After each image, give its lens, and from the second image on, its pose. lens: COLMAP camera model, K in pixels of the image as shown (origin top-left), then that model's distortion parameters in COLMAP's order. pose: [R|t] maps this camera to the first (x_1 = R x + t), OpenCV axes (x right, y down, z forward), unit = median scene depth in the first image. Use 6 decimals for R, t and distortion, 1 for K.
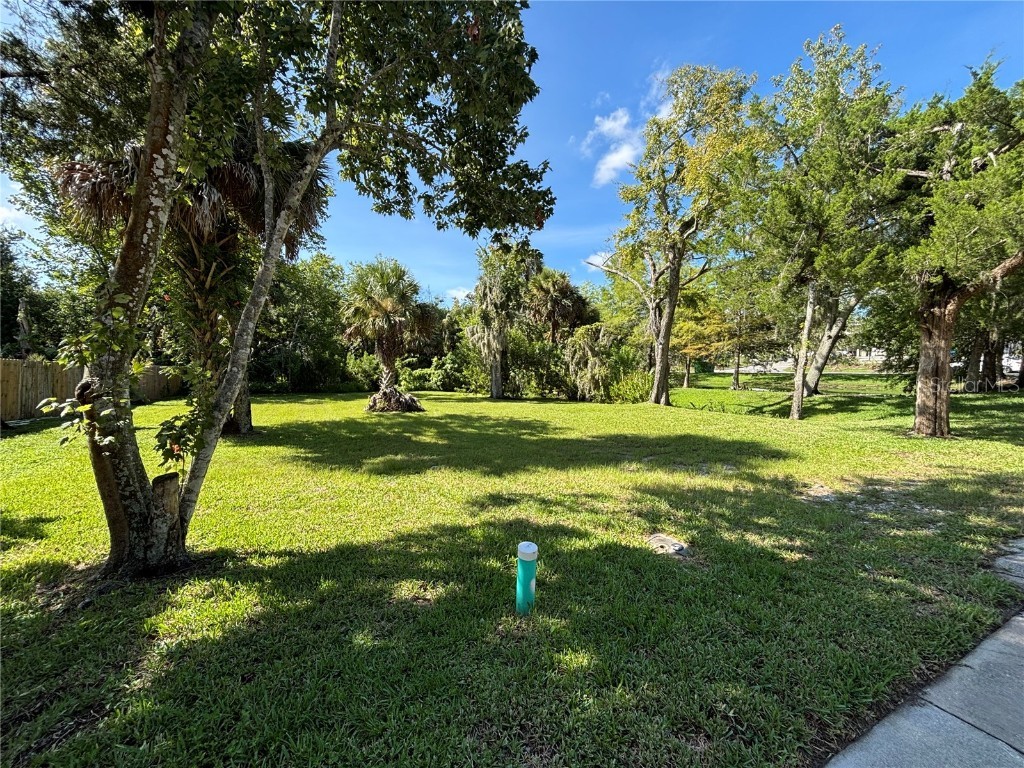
lens RADIAL K [[413.4, 0, 507.6], [0, 413.4, 383.8], [0, 0, 1]] dist [0.002589, -0.000668]
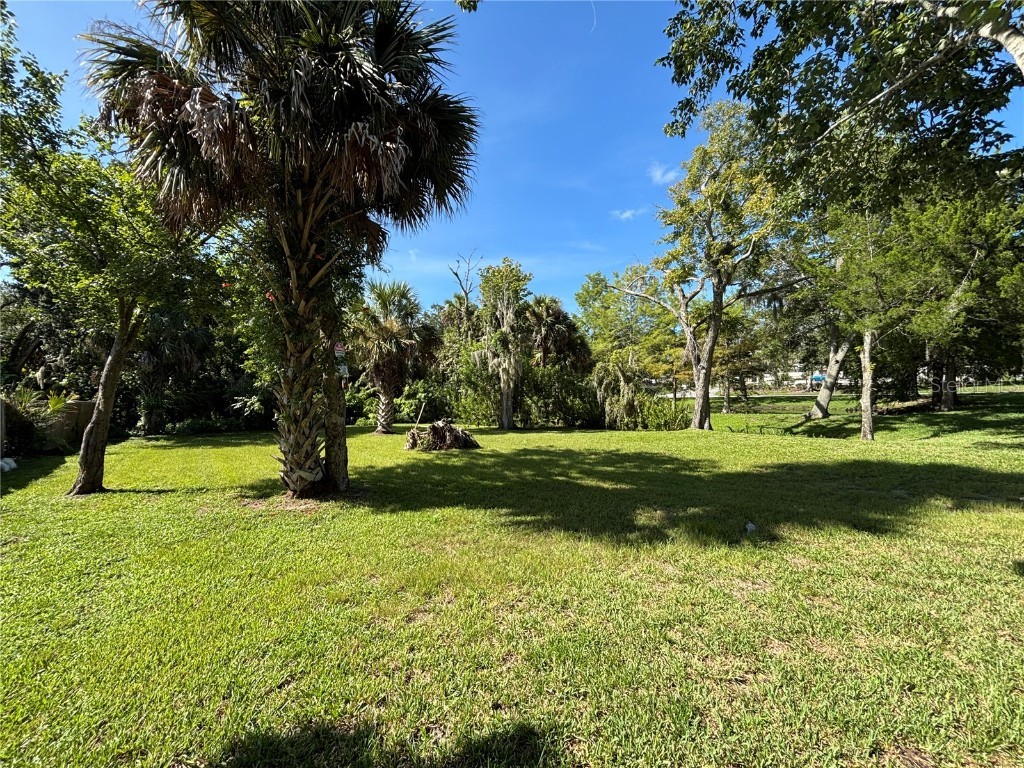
lens RADIAL K [[413.4, 0, 509.4], [0, 413.4, 383.0], [0, 0, 1]] dist [0.002589, -0.000668]
pose [[0.976104, -0.010572, 0.217045, -0.266059], [0.025984, 0.997328, -0.068276, -0.004795], [-0.215743, 0.072284, 0.973771, 0.121601]]
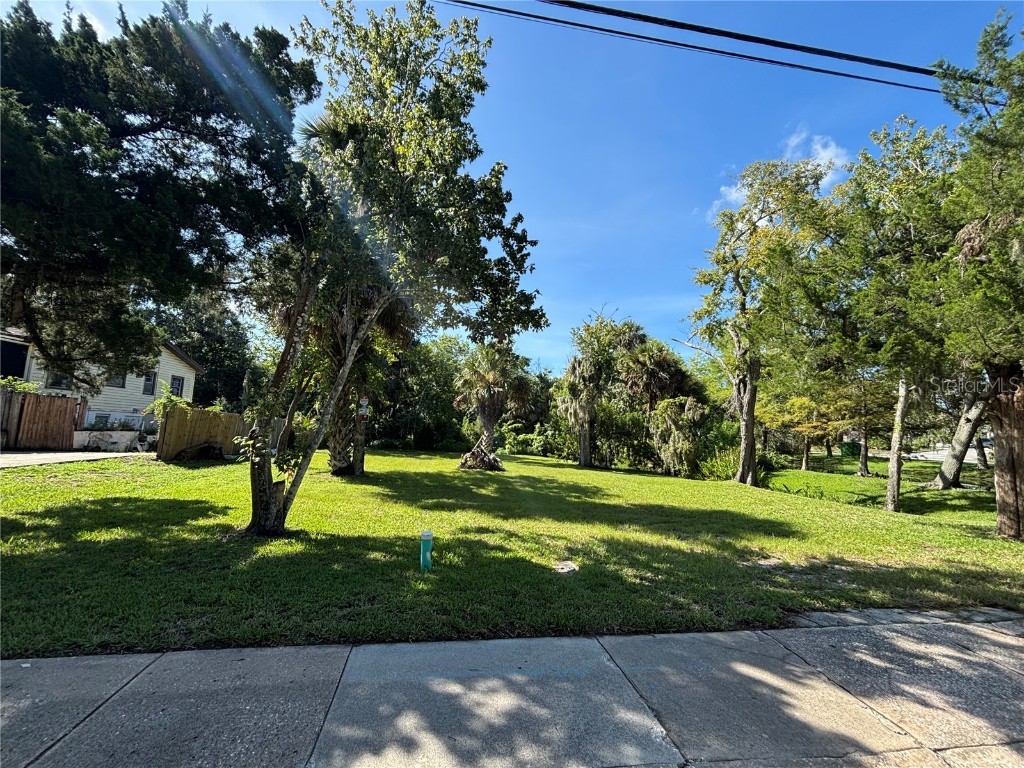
lens RADIAL K [[413.4, 0, 507.5], [0, 413.4, 387.5], [0, 0, 1]] dist [0.002589, -0.000668]
pose [[0.955696, 0.016786, -0.293877, 0.108419], [-0.061444, 0.987756, -0.143397, 0.001081], [0.287871, 0.155101, 0.945026, -0.083215]]
